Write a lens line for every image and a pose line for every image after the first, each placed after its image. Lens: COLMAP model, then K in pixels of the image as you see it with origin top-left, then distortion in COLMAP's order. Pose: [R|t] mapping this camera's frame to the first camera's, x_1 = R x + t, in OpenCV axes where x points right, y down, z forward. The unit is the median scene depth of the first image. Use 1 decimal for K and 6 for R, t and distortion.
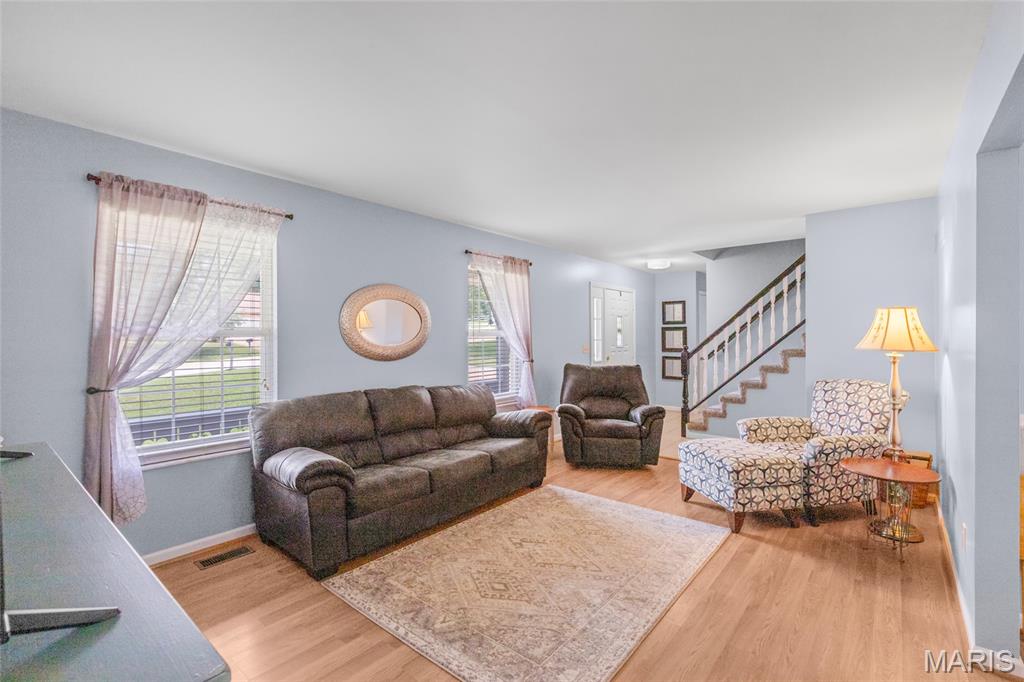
lens RADIAL K [[459.8, 0, 512.6], [0, 459.8, 338.3], [0, 0, 1]] dist [0.005180, -0.000629]
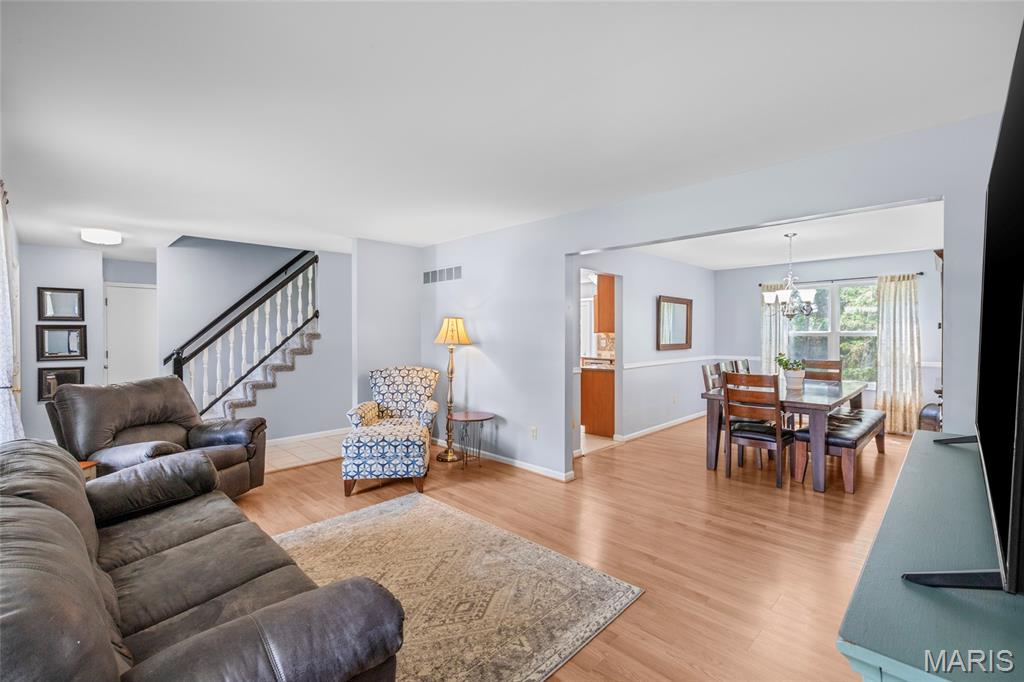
lens RADIAL K [[459.8, 0, 512.9], [0, 459.8, 335.1], [0, 0, 1]] dist [0.005180, -0.000629]
pose [[0.069798, -0.002179, 0.997559, -0.670204], [0.010734, 0.999941, 0.001433, -0.006148], [-0.997503, 0.010607, 0.069818, 0.588485]]
